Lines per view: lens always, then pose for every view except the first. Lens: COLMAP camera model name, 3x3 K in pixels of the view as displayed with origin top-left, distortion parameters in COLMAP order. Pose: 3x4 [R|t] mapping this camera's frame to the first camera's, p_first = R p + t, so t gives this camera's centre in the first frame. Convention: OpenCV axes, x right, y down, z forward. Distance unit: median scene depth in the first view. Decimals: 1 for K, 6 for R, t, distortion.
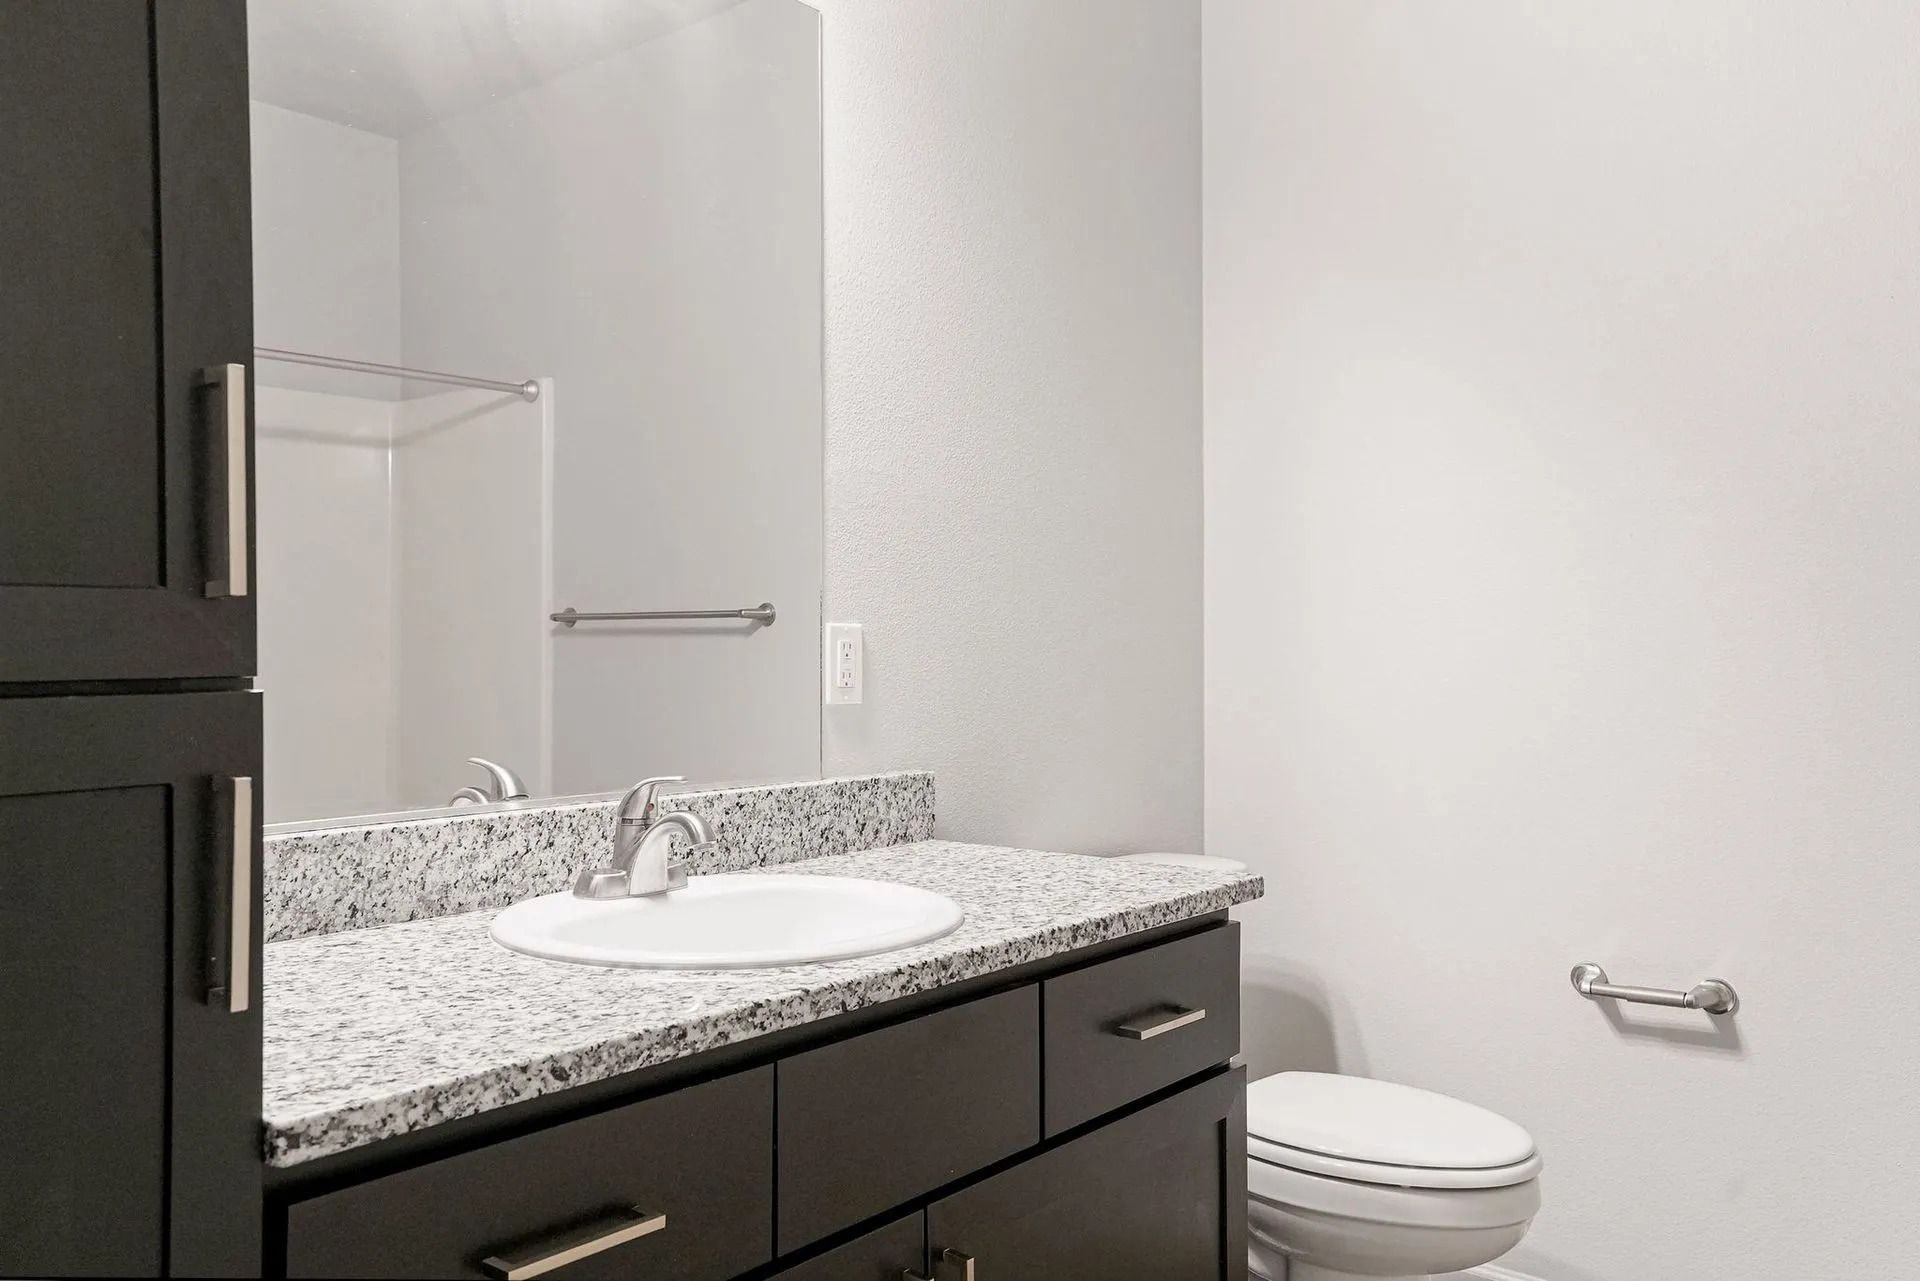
lens RADIAL K [[1473.2, 0, 960.0], [0, 1473.2, 640.5], [0, 0, 1]] dist [-0.039066, 0.136301]
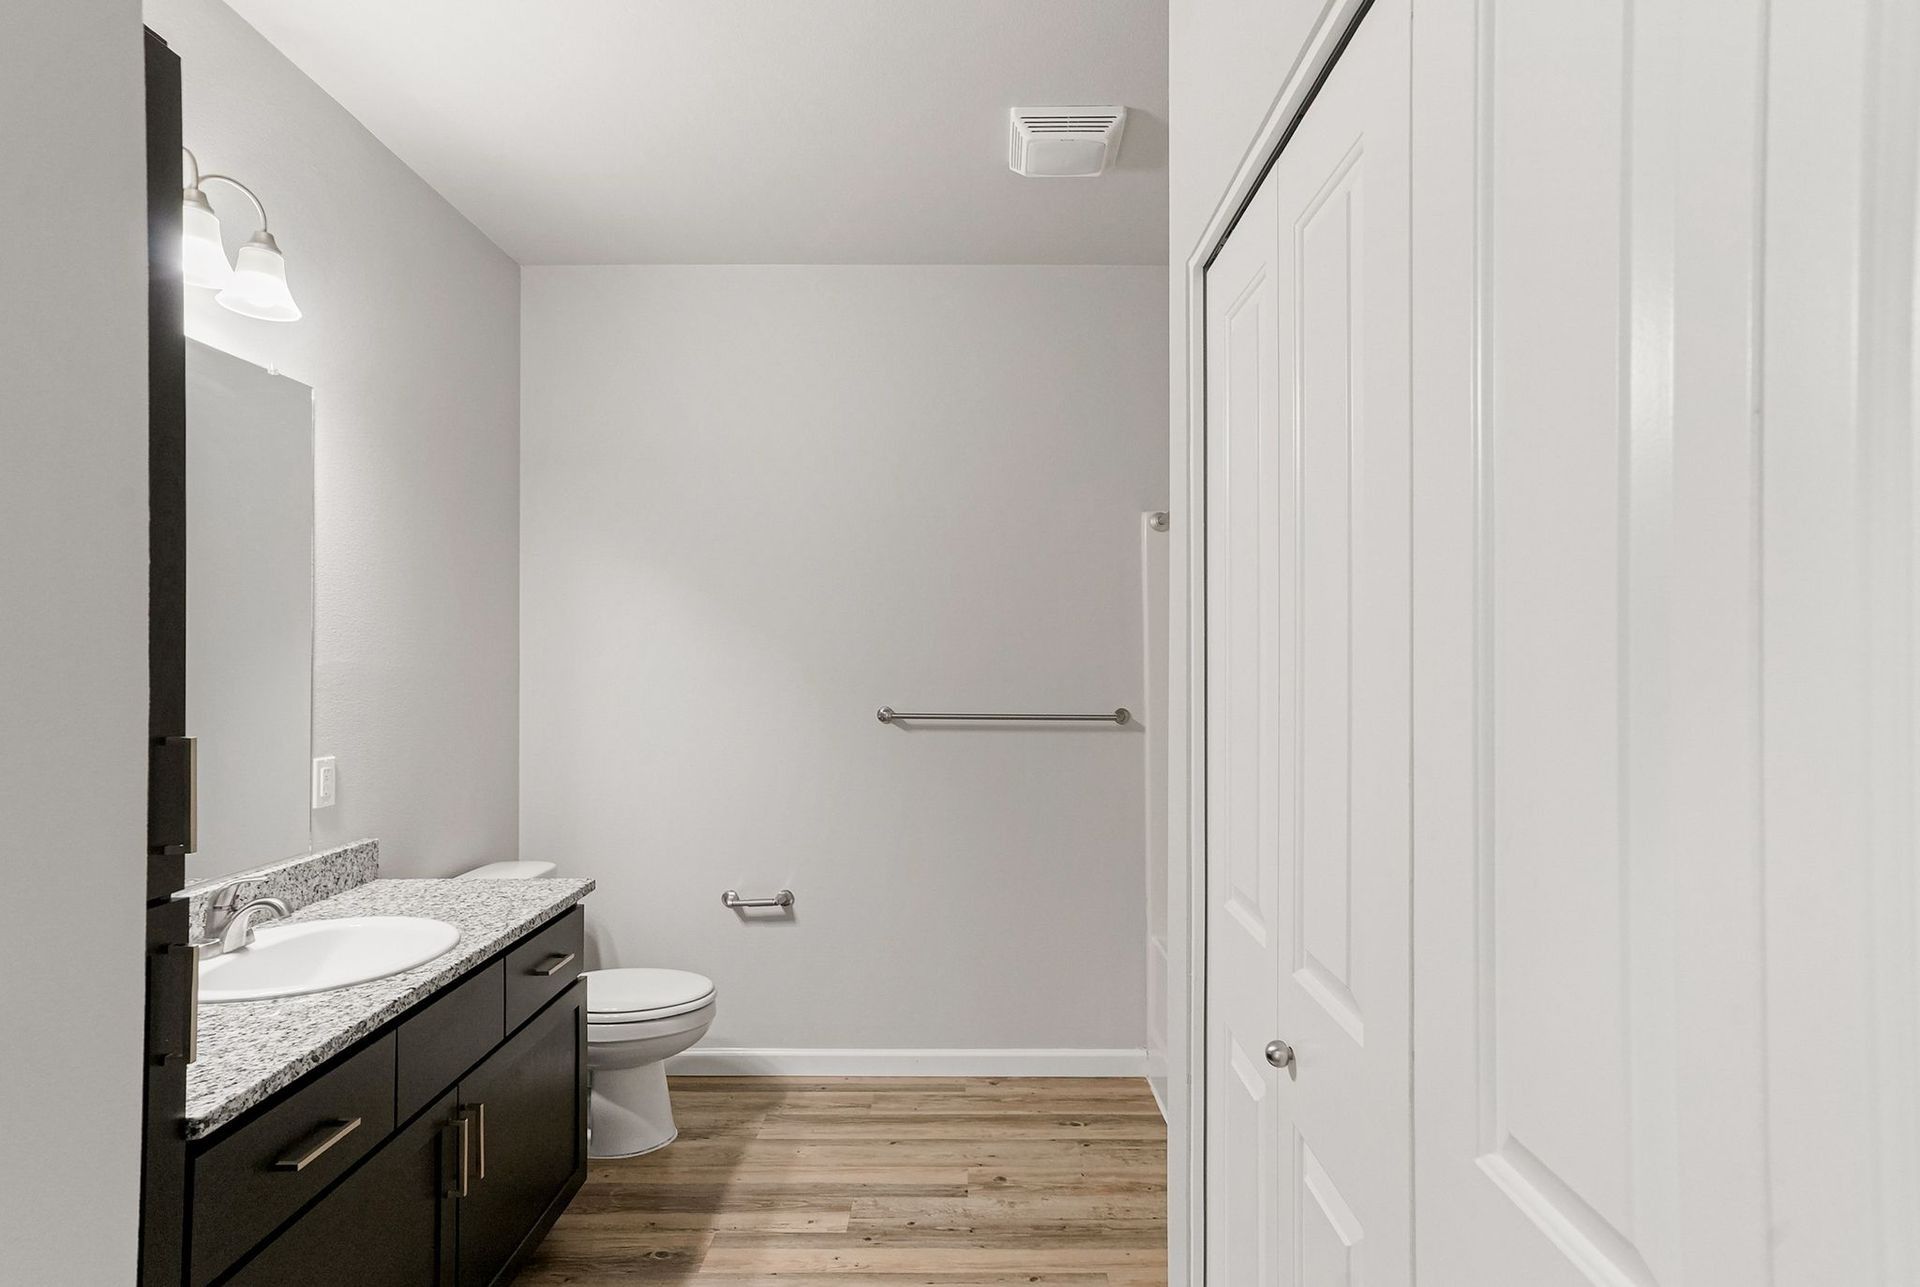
lens RADIAL K [[949.8, 0, 952.8], [0, 949.8, 649.3], [0, 0, 1]] dist [-0.027879, 0.026119]
pose [[0.771169, 0.007305, 0.636589, -0.243363], [0.001596, 0.999909, -0.013408, -0.136865], [-0.636629, 0.011356, 0.771087, -0.305803]]
